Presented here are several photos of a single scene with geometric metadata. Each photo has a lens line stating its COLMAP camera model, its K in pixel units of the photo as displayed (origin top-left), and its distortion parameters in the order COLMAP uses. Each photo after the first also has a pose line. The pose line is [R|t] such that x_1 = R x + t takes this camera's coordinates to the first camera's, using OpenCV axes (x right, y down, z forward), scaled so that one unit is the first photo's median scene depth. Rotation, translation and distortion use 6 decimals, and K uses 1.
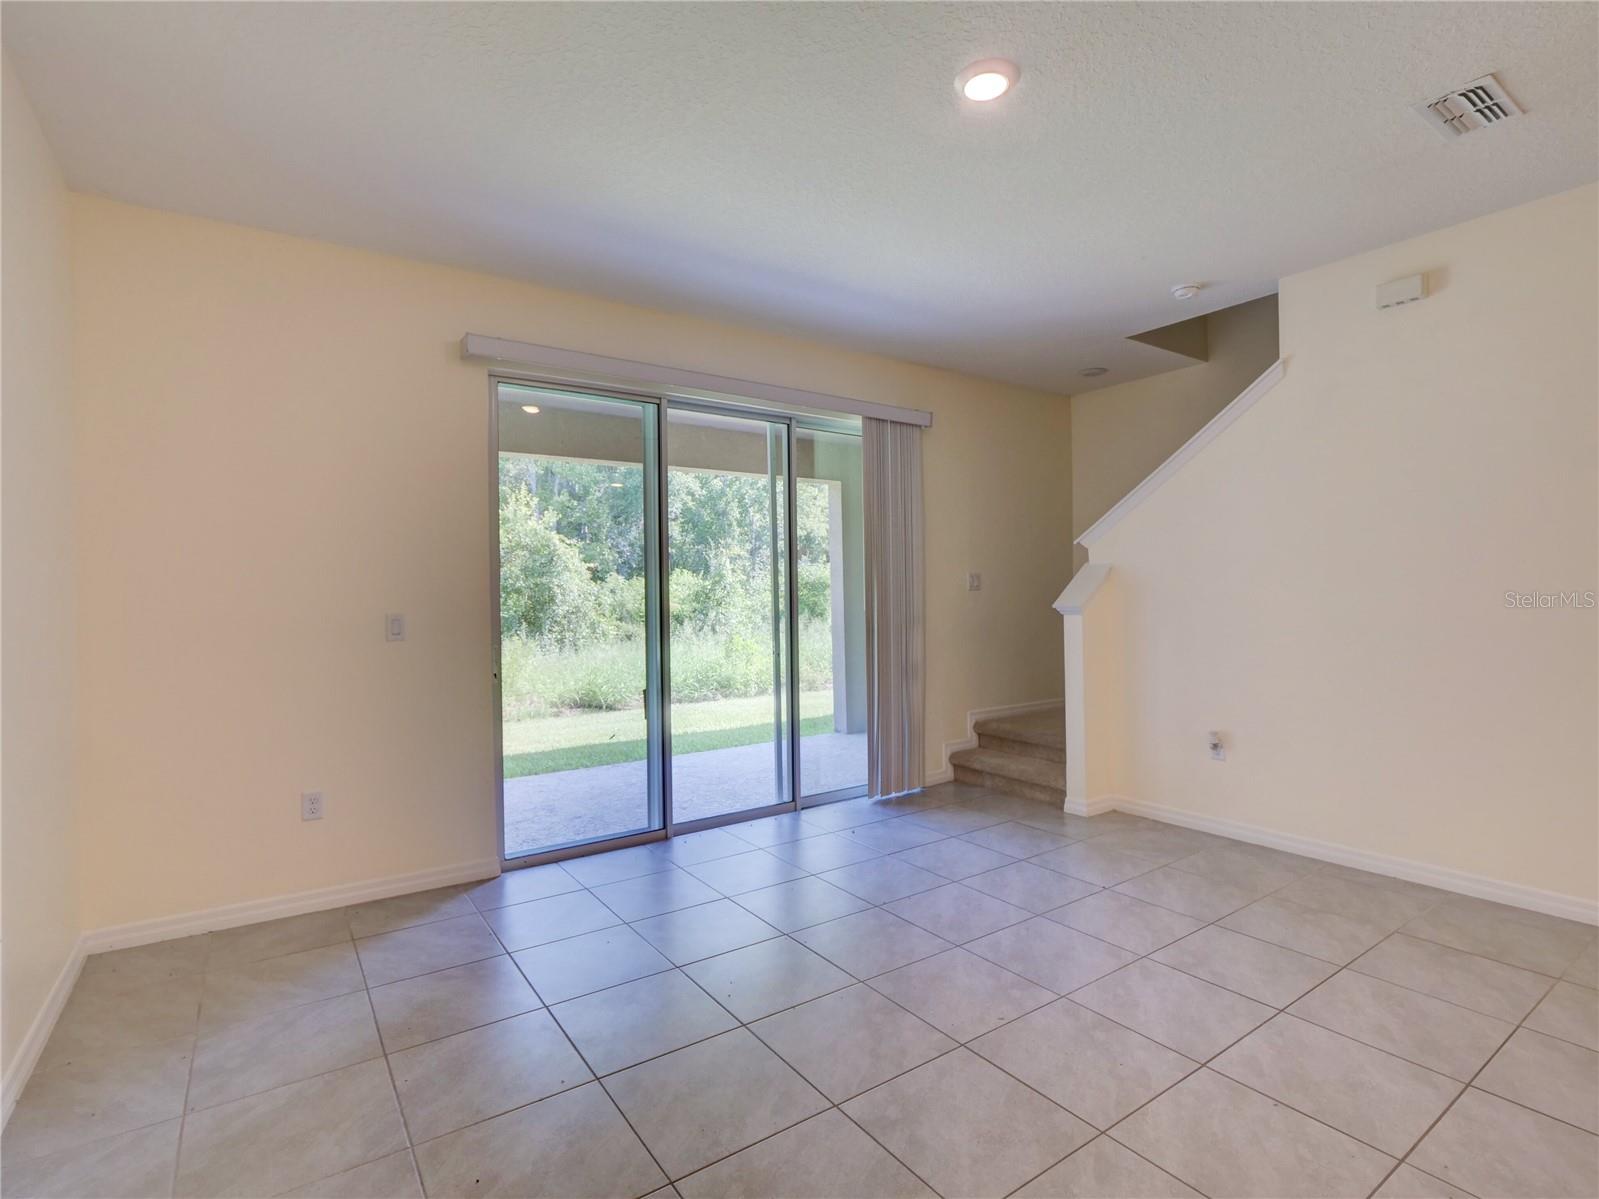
lens RADIAL K [[785.4, 0, 799.5], [0, 785.4, 599.5], [0, 0, 1]] dist [-0.017401, 0.000198]
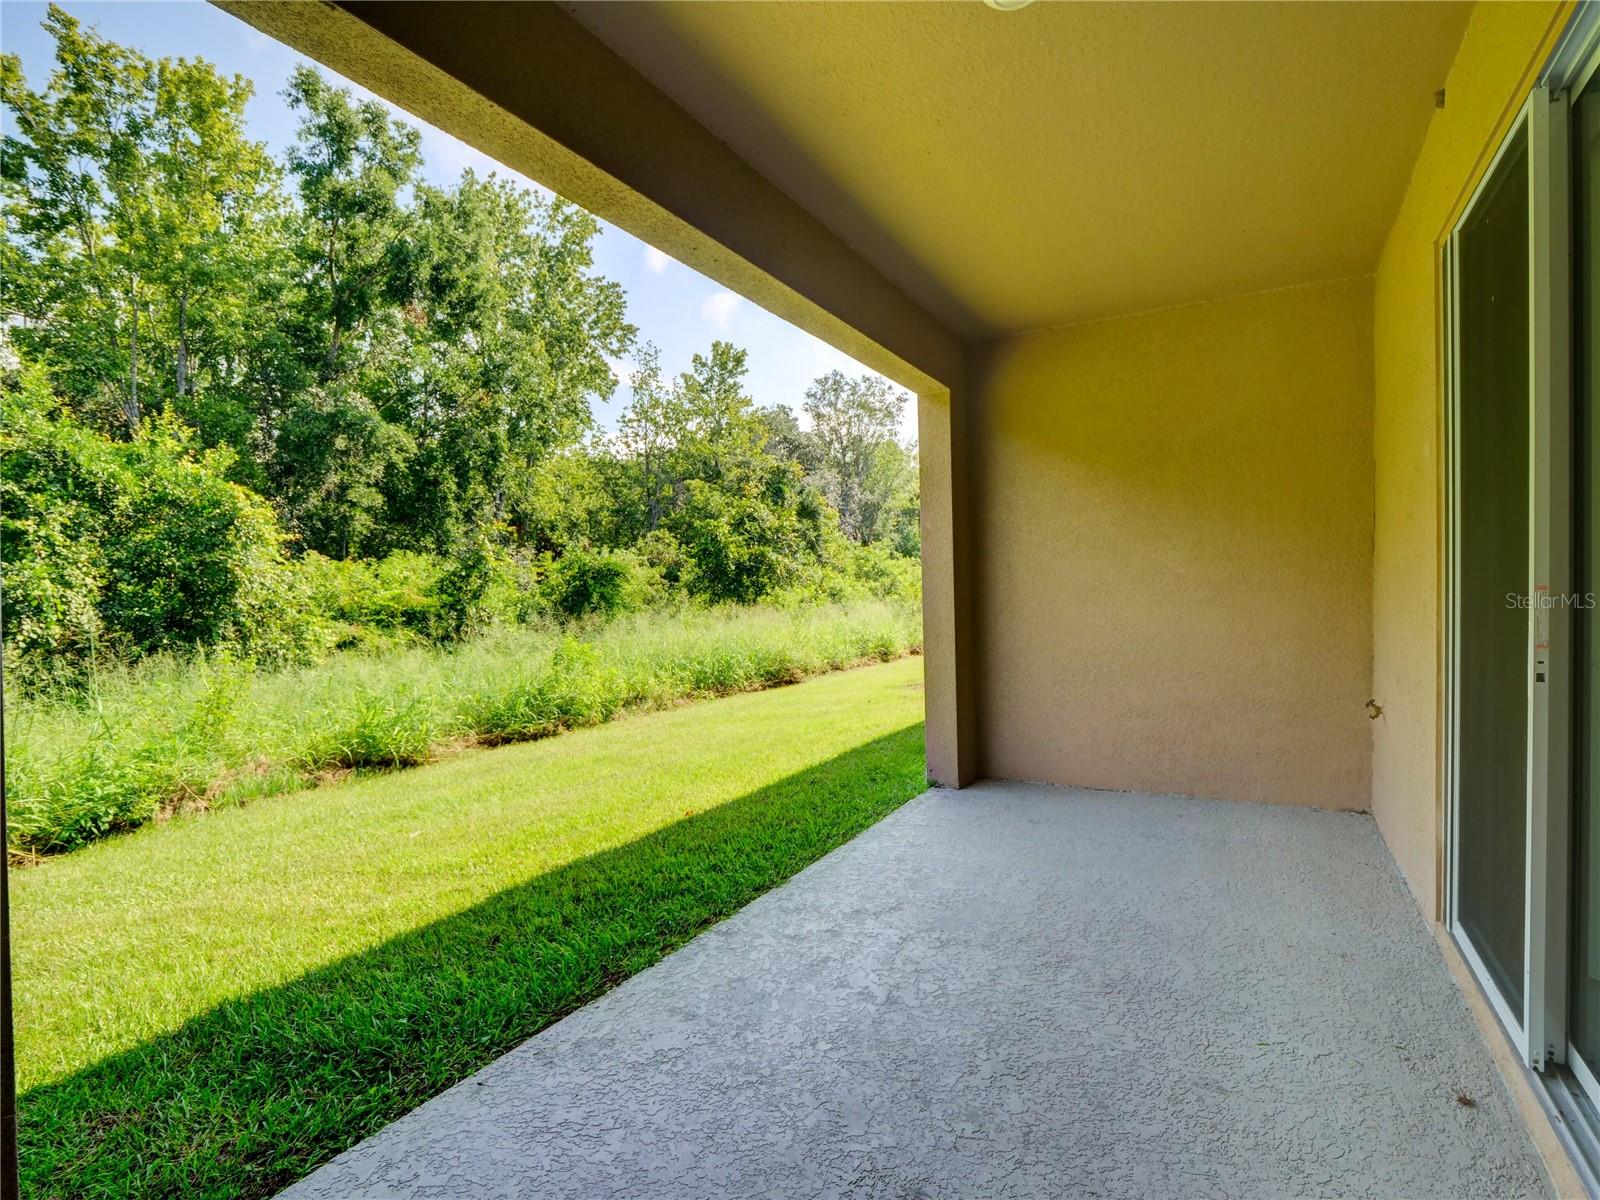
lens RADIAL K [[785.9, 0, 800.0], [0, 785.9, 600.0], [0, 0, 1]] dist [-0.017401, 0.000198]
pose [[0.909278, -0.002920, 0.416179, -0.158527], [0.001717, 0.999993, 0.003266, 0.008414], [-0.416186, -0.002255, 0.909277, 0.240120]]
